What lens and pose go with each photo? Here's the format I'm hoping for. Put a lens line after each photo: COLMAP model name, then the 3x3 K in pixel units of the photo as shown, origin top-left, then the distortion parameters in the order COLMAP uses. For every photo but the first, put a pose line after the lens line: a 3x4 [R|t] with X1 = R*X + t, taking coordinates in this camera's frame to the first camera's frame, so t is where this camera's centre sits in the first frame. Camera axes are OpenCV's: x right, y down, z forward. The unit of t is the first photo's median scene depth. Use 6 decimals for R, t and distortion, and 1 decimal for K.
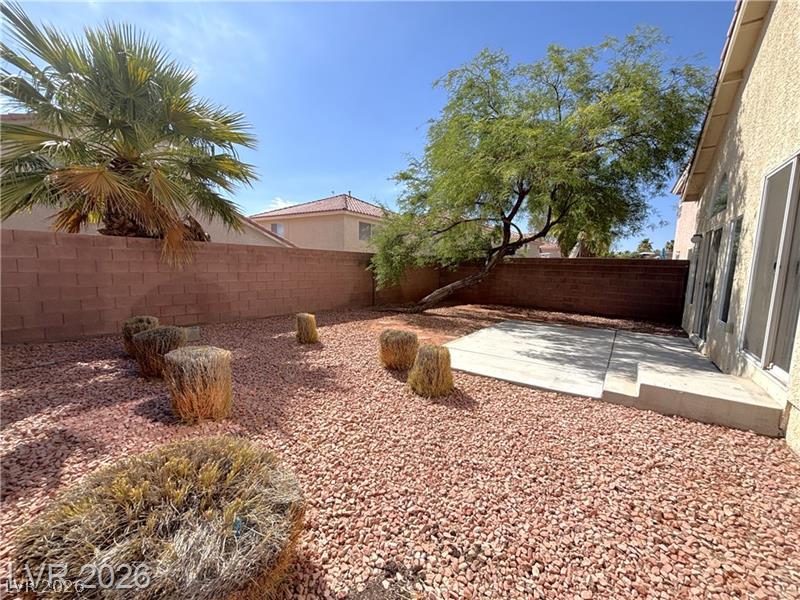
lens RADIAL K [[321.3, 0, 400.7], [0, 321.3, 300.8], [0, 0, 1]] dist [0.000585, -0.000447]
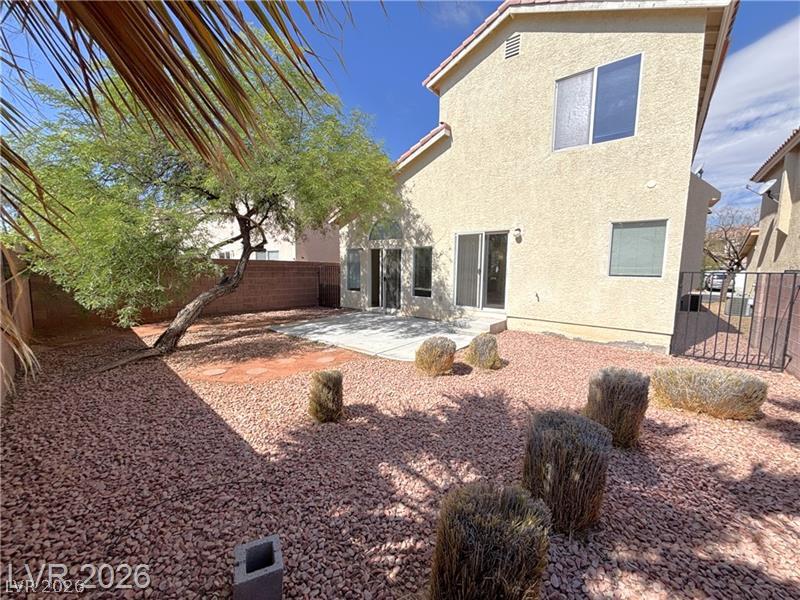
lens RADIAL K [[321.3, 0, 400.7], [0, 321.3, 300.8], [0, 0, 1]] dist [0.000585, -0.000447]
pose [[0.072088, -0.131194, 0.988732, -0.642113], [0.104599, 0.986839, 0.123316, -0.108190], [-0.991898, 0.094531, 0.084862, 0.601816]]
